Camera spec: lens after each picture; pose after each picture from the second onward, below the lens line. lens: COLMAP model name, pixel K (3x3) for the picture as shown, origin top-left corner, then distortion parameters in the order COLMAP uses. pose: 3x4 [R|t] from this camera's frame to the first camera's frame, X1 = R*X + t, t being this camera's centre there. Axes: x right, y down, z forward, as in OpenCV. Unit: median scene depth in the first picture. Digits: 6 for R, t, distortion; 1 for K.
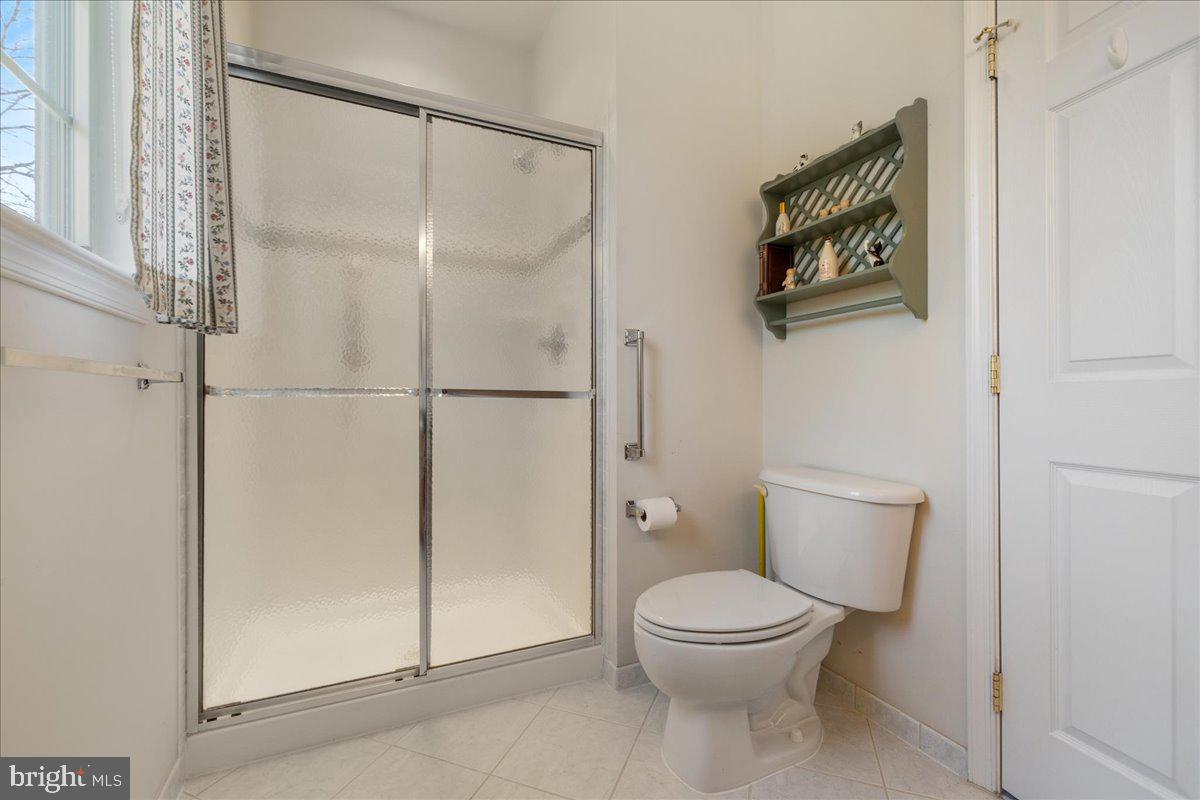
lens RADIAL K [[500.1, 0, 599.2], [0, 500.1, 400.8], [0, 0, 1]] dist [-0.000234, 0.000573]
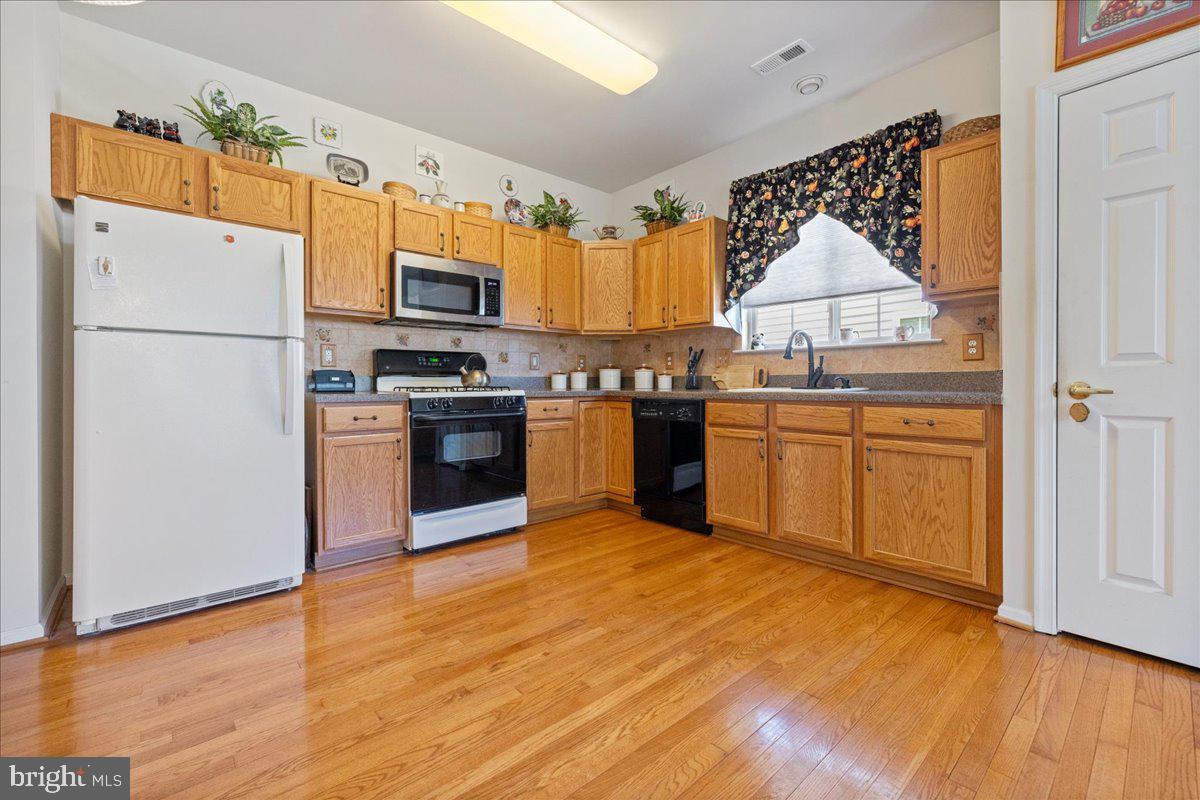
lens RADIAL K [[500.1, 0, 597.9], [0, 500.1, 388.2], [0, 0, 1]] dist [-0.000234, 0.000573]
pose [[0.958741, -0.004705, 0.284241, -1.186980], [0.002420, 0.999962, 0.008390, 0.015799], [-0.284269, -0.007356, 0.958716, -0.104315]]
